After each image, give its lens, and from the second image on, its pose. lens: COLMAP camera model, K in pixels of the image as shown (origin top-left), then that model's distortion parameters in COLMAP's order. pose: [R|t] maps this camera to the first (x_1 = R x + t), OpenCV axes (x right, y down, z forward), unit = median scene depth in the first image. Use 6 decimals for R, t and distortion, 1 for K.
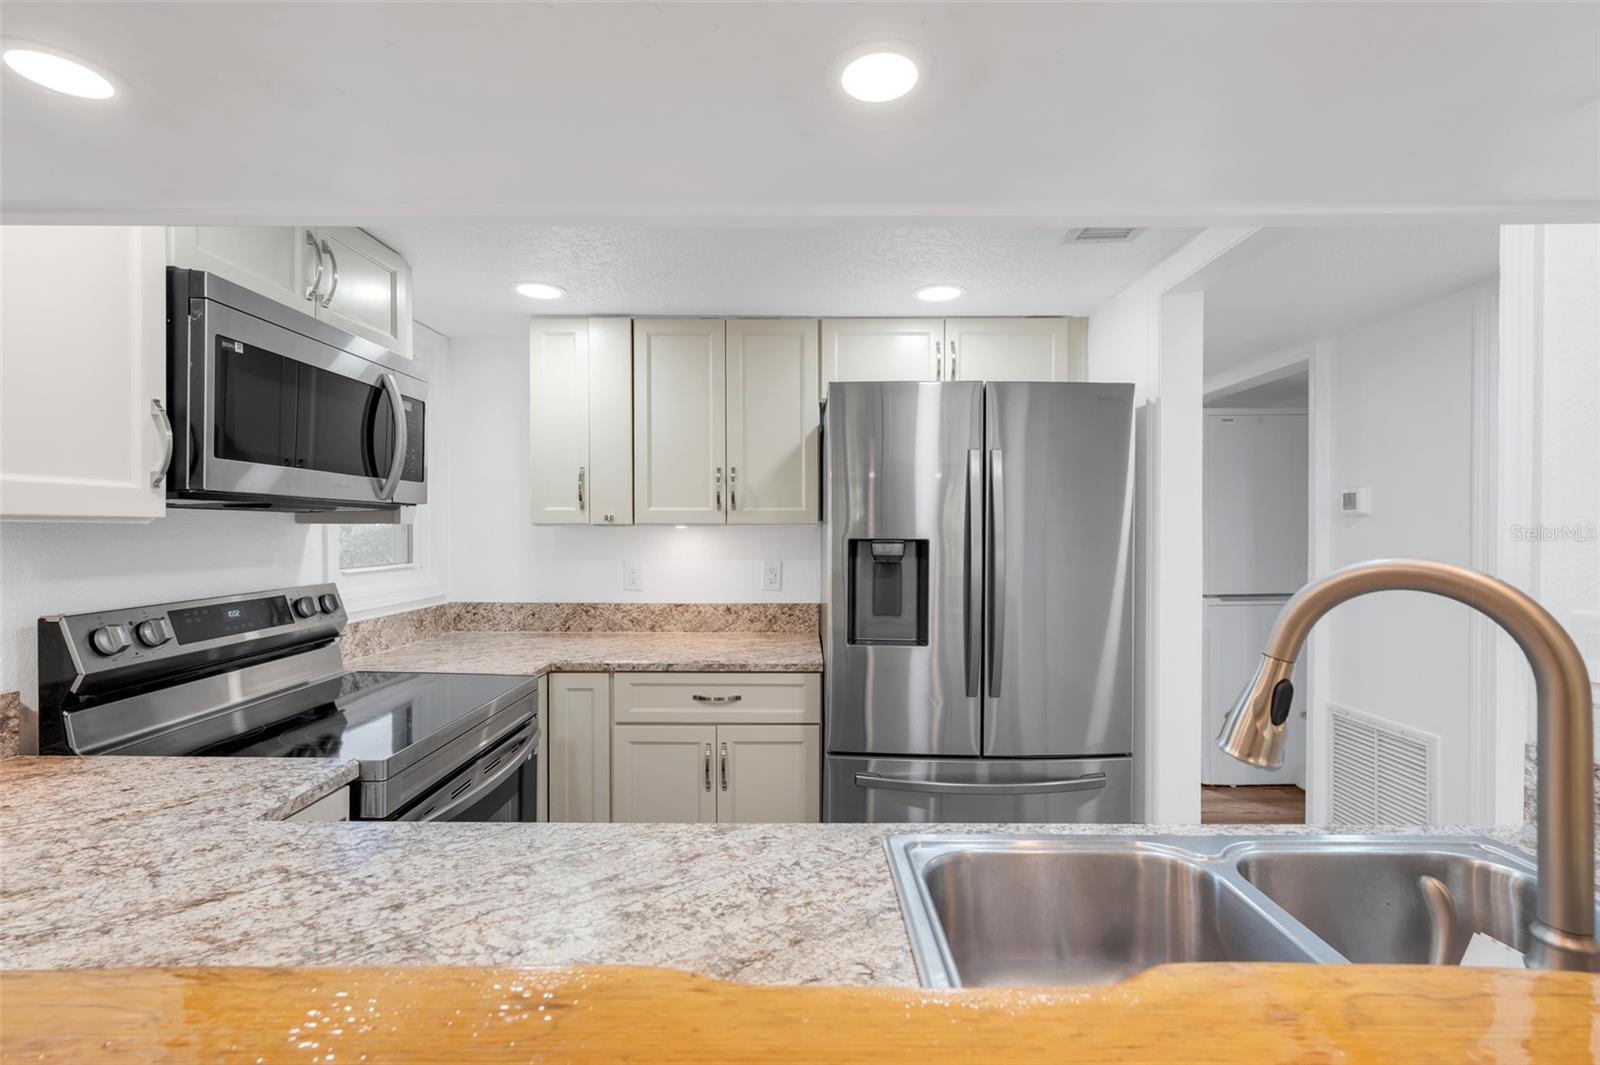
lens RADIAL K [[712.5, 0, 802.5], [0, 712.5, 533.9], [0, 0, 1]] dist [-0.020213, 0.003409]
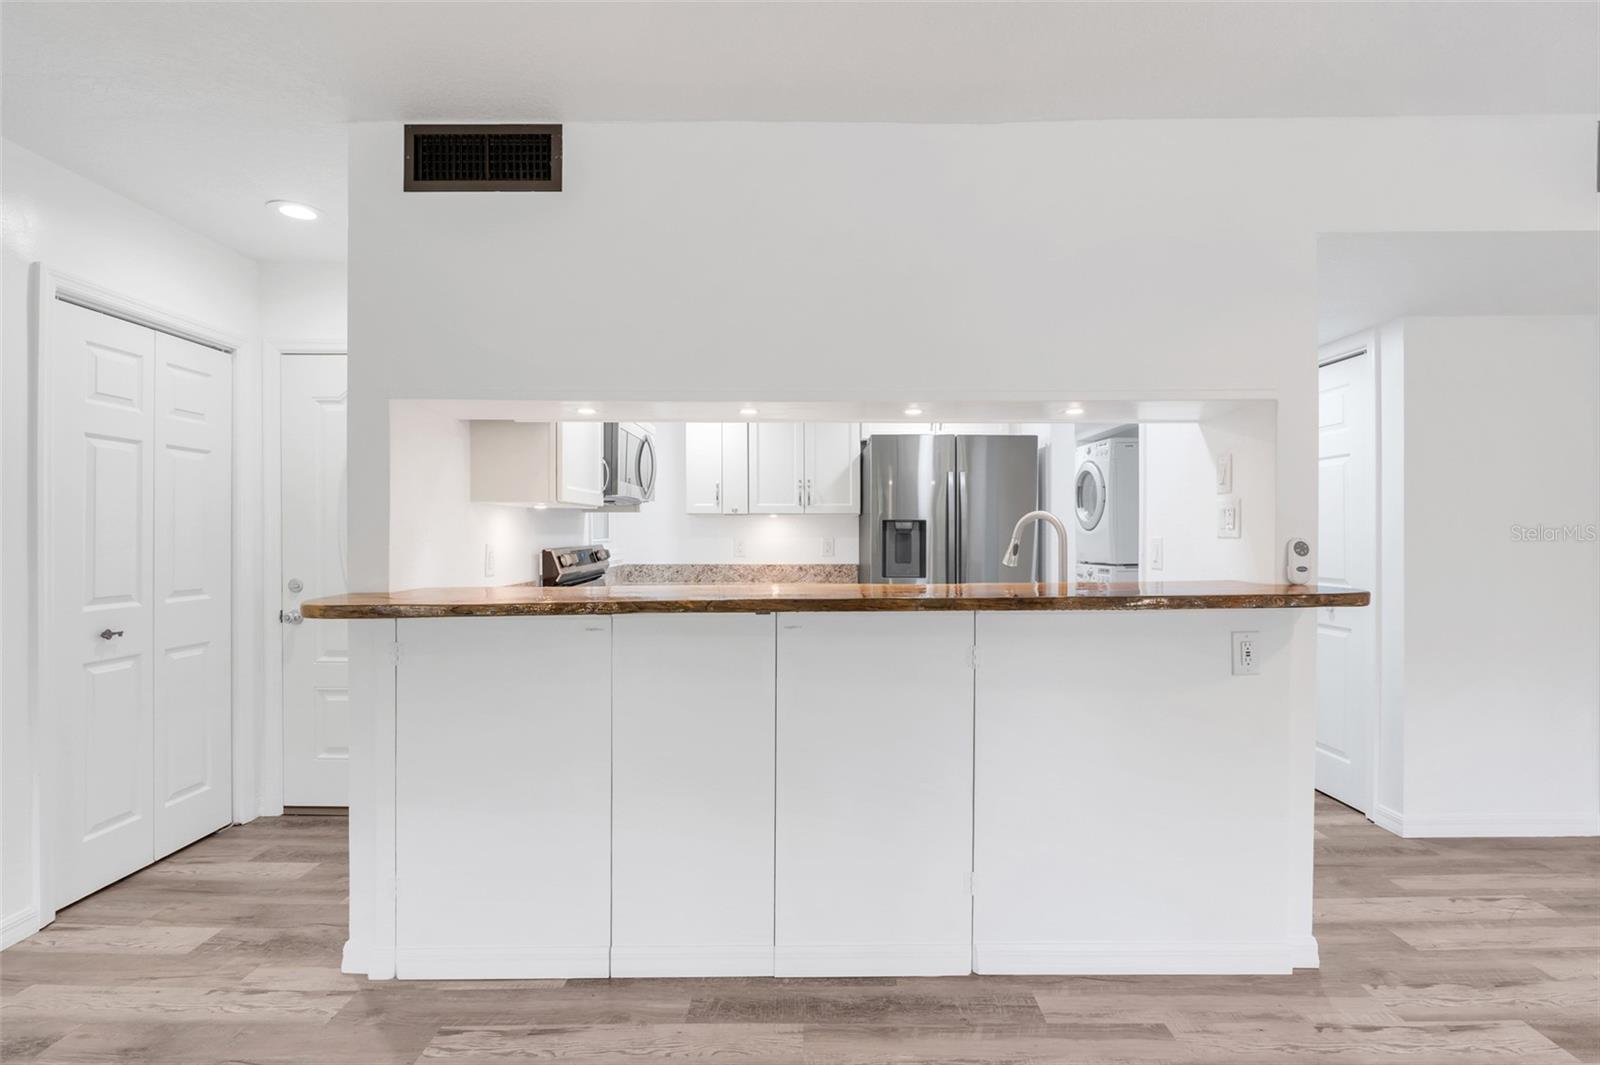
lens RADIAL K [[712.5, 0, 803.9], [0, 712.5, 529.9], [0, 0, 1]] dist [-0.020213, 0.003409]
pose [[0.999998, -0.001846, 0.000970, -0.115586], [0.001851, 0.999986, -0.004871, 0.033483], [-0.000961, 0.004873, 0.999988, -0.693833]]
